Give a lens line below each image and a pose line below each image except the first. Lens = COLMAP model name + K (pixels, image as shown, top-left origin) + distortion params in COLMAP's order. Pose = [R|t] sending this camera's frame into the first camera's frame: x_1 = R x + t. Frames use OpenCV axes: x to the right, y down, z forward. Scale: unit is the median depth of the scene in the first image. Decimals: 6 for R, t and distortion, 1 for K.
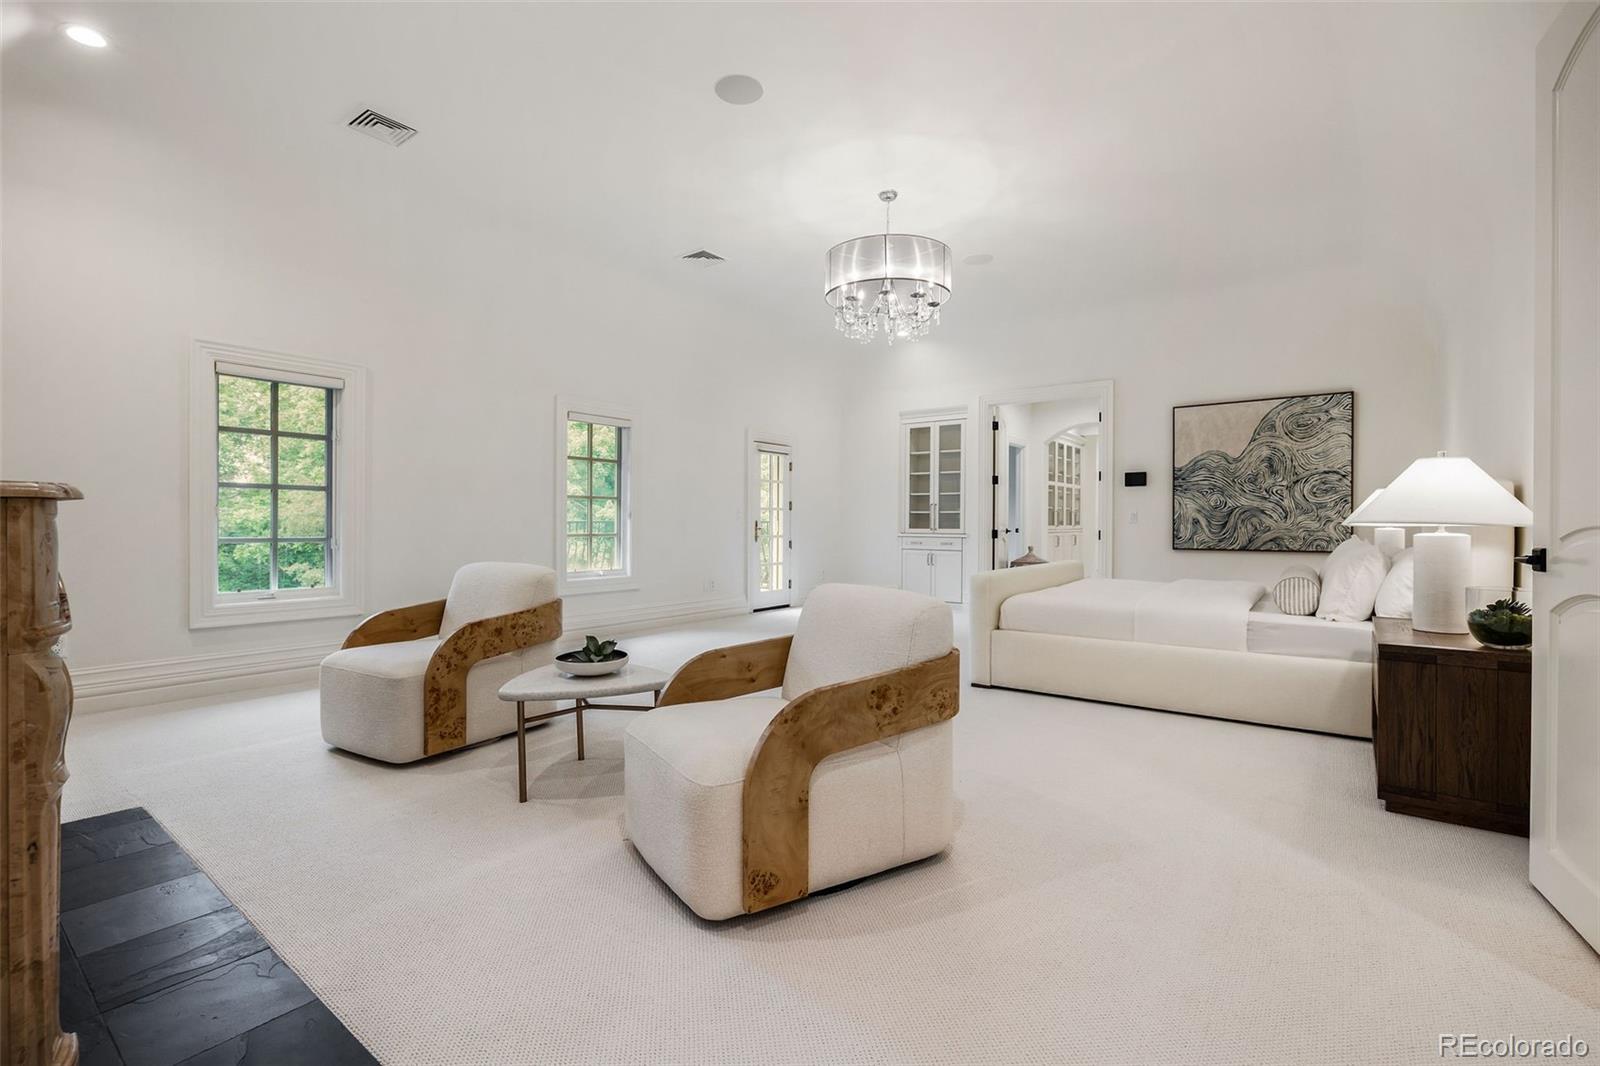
lens RADIAL K [[714.3, 0, 800.0], [0, 714.3, 533.0], [0, 0, 1]] dist [0.000110, 0.000012]
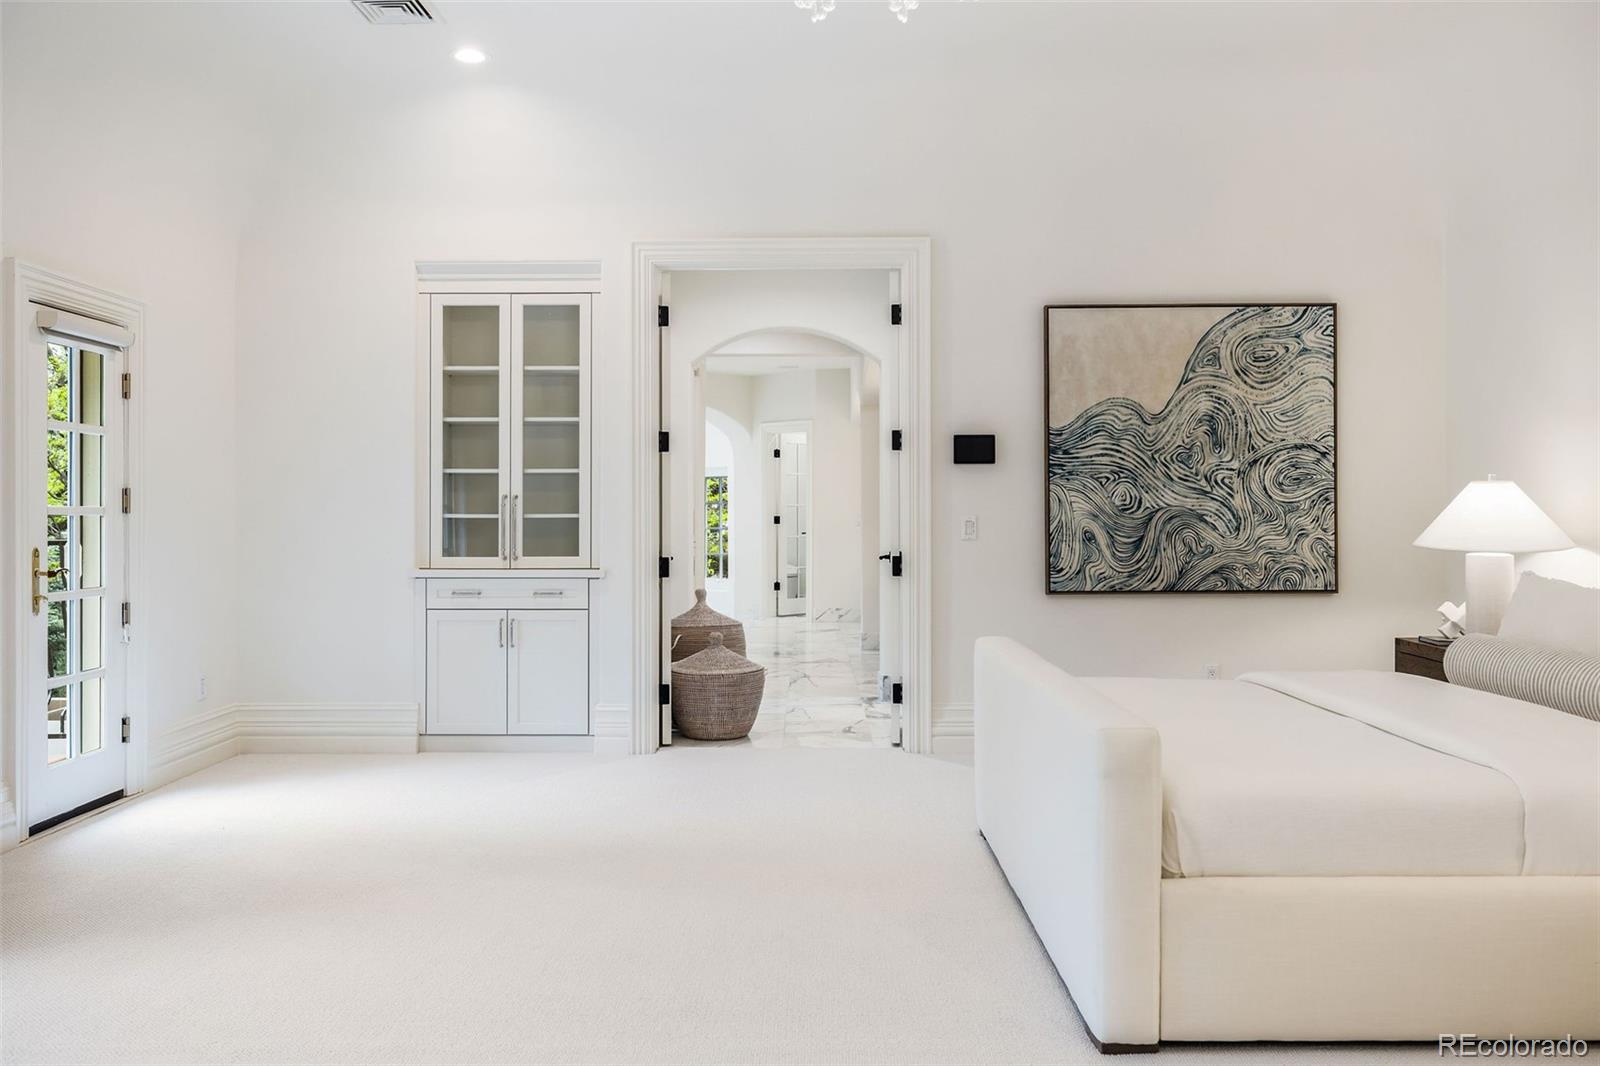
lens RADIAL K [[1321.4, 0, 800.0], [0, 1321.4, 533.0], [0, 0, 1]] dist [0.001313, 0.001013]
pose [[0.802947, -0.013740, 0.595892, -0.168886], [0.014208, 0.999891, 0.003911, -0.026402], [-0.595881, 0.005326, 0.803055, 0.388331]]
